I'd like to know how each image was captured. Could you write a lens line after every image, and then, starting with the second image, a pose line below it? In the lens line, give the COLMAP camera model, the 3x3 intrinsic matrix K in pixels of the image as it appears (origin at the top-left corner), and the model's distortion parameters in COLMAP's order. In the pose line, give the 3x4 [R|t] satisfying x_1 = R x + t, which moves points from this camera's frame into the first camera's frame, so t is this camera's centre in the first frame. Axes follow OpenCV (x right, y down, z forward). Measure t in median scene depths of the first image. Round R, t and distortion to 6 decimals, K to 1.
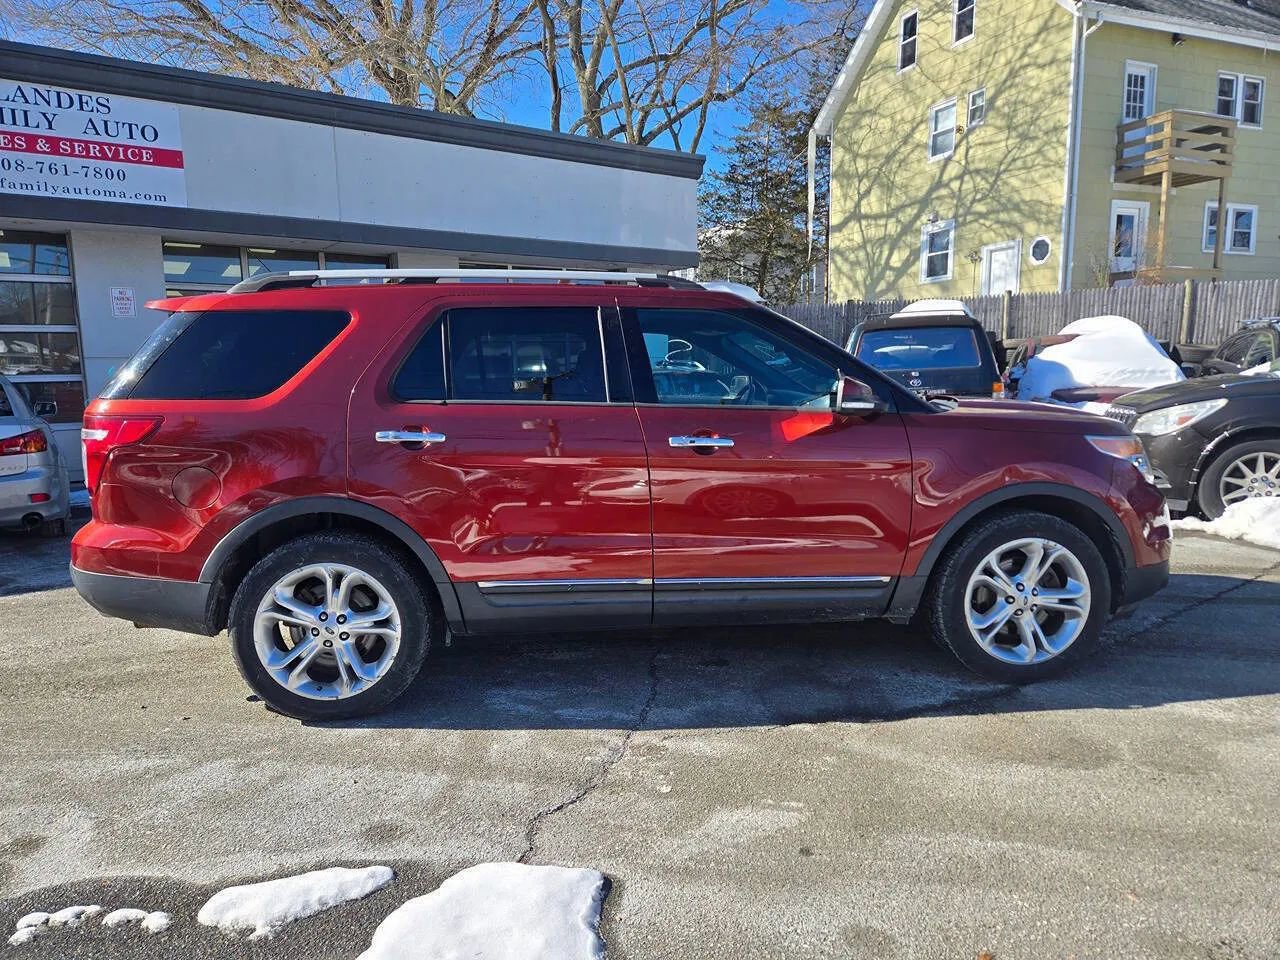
lens RADIAL K [[843.6, 0, 630.0], [0, 843.6, 490.6], [0, 0, 1]] dist [0.077368, -0.056203]
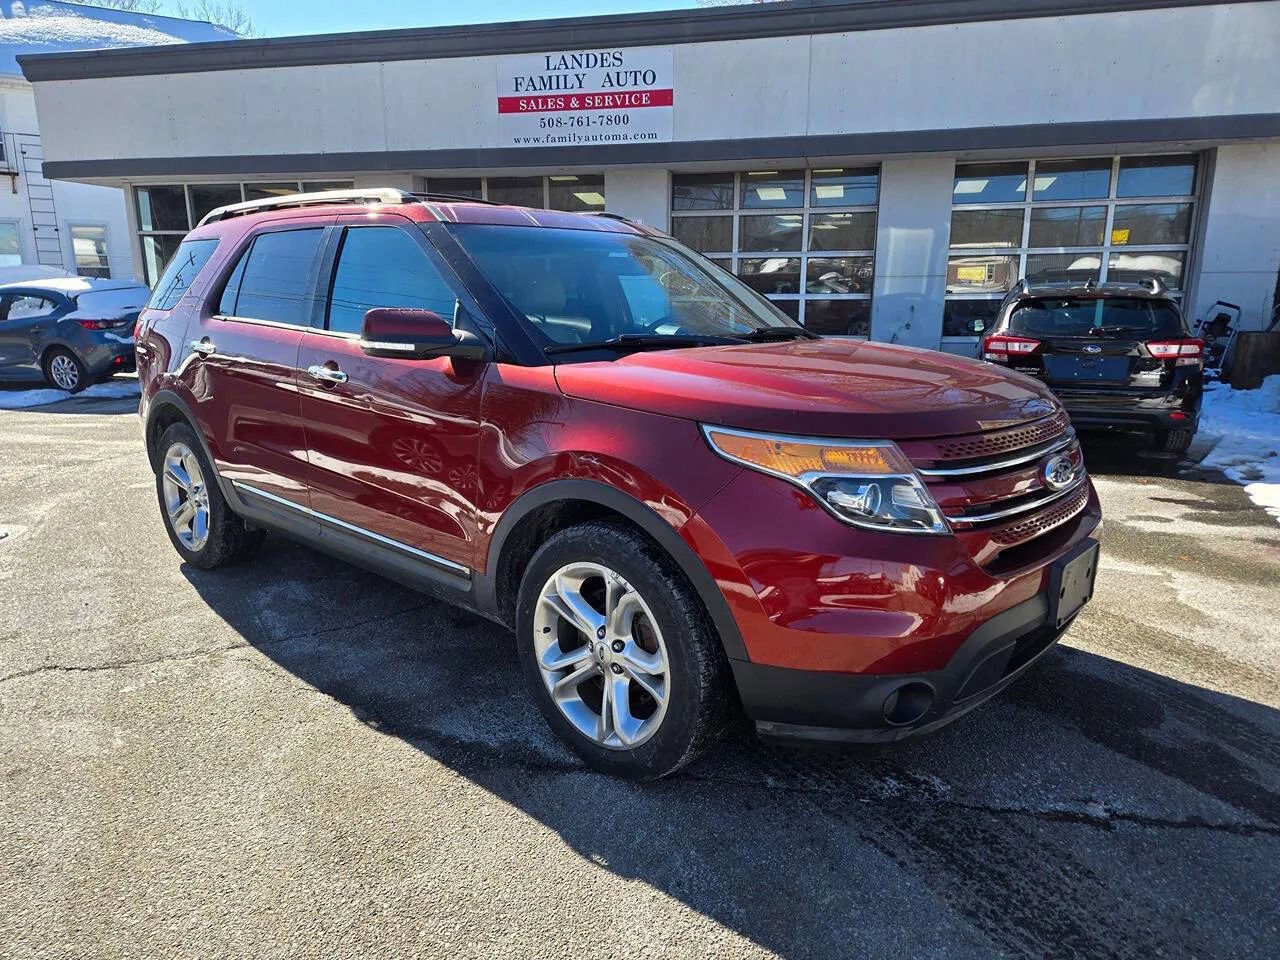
lens RADIAL K [[849.0, 0, 646.2], [0, 849.0, 483.8], [0, 0, 1]] dist [0.072285, -0.060520]
pose [[0.681336, 0.179344, -0.709660, 0.189749], [-0.119262, 0.983763, 0.134114, -0.020210], [0.722189, -0.006741, 0.691662, 0.113794]]
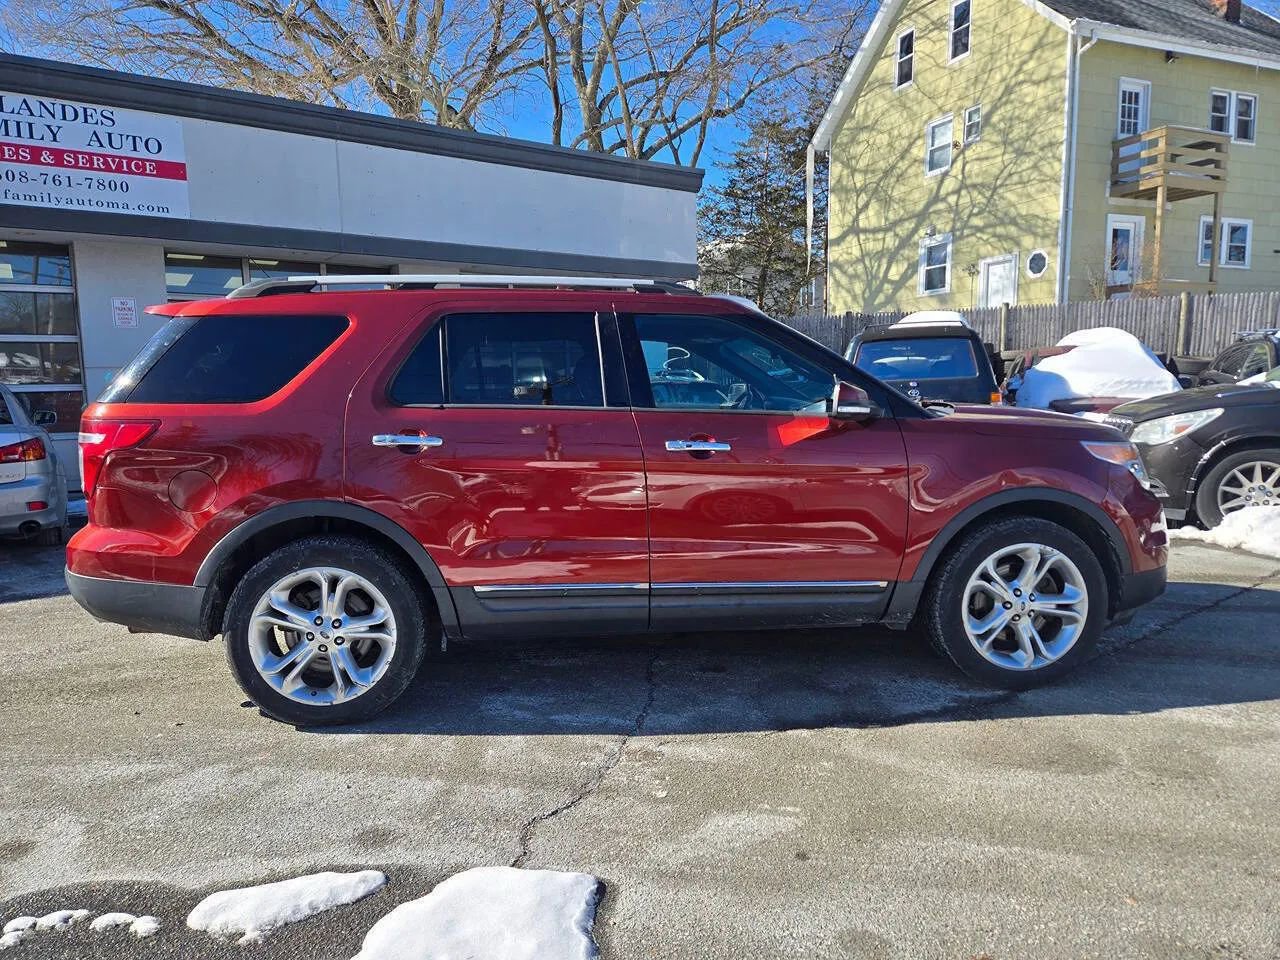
lens RADIAL K [[843.8, 0, 631.9], [0, 843.8, 483.5], [0, 0, 1]] dist [0.077646, -0.056925]
pose [[0.999998, 0.001083, 0.001652, 0.000845], [-0.001045, 0.999737, -0.022915, 0.001812], [-0.001677, 0.022913, 0.999736, -0.000177]]
